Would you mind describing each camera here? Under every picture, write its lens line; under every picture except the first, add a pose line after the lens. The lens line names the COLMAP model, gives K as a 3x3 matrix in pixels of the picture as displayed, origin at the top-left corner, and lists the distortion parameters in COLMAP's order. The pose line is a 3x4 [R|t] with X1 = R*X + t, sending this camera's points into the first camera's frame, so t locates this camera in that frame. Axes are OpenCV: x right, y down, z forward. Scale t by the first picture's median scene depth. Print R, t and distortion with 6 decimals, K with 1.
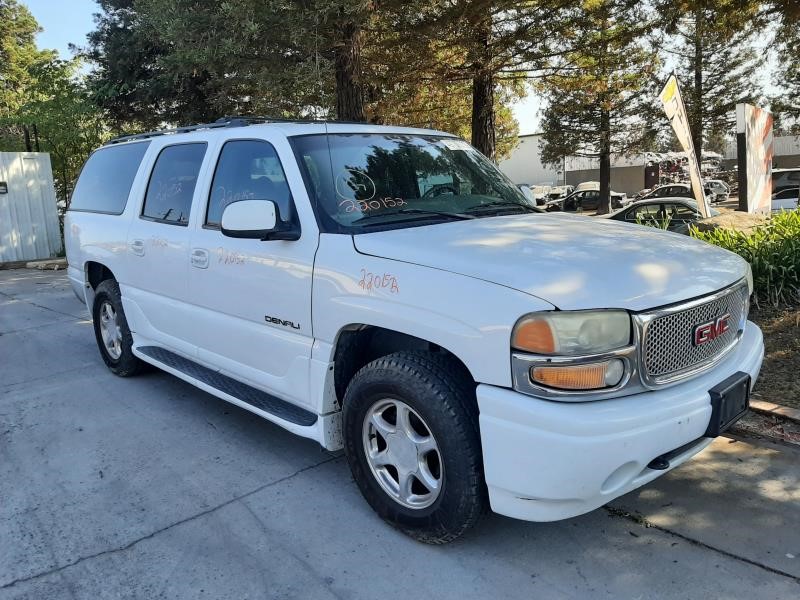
lens RADIAL K [[637.0, 0, 399.4], [0, 637.0, 261.2], [0, 0, 1]] dist [0.002047, -0.001786]
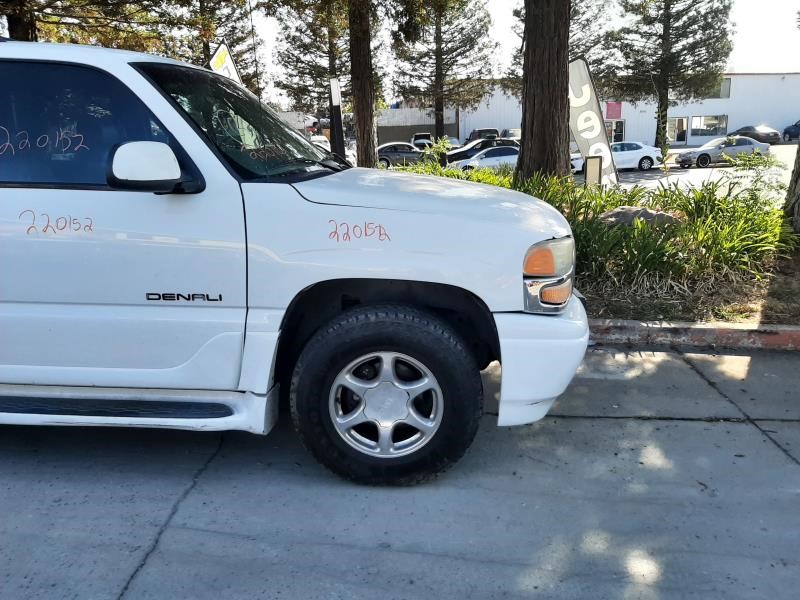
lens RADIAL K [[654.8, 0, 399.5], [0, 654.8, 270.9], [0, 0, 1]] dist [0.037634, -0.119843]
pose [[0.717201, -0.100202, 0.689624, -0.629309], [0.062646, 0.994872, 0.079403, 0.016615], [-0.694044, -0.013746, 0.719801, 0.249594]]
